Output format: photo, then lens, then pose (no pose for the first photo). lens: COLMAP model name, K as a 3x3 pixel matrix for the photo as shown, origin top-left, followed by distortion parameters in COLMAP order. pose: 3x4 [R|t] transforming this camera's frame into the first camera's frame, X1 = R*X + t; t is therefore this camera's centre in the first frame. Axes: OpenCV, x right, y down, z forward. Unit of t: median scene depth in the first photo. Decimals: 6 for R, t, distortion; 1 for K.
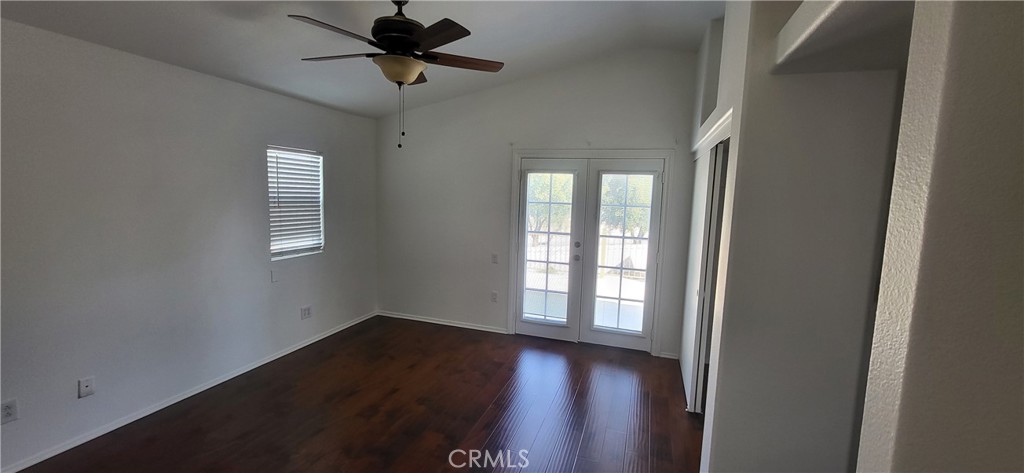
lens RADIAL K [[404.1, 0, 515.8], [0, 404.1, 235.7], [0, 0, 1]] dist [-0.001311, 0.000561]
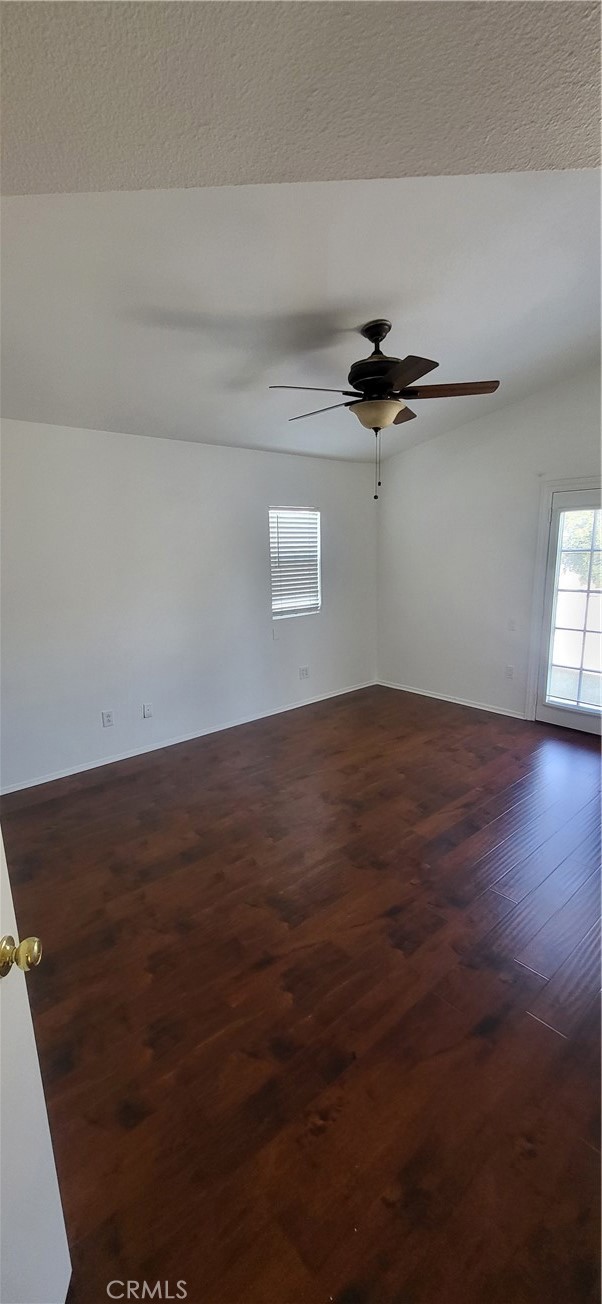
lens RADIAL K [[514.6, 0, 300.3], [0, 514.6, 657.0], [0, 0, 1]] dist [-0.001311, 0.000561]
pose [[0.862616, 0.058433, -0.502473, 0.127275], [-0.004079, 0.994077, 0.108599, 0.014173], [0.505842, -0.091629, 0.857746, -0.110456]]
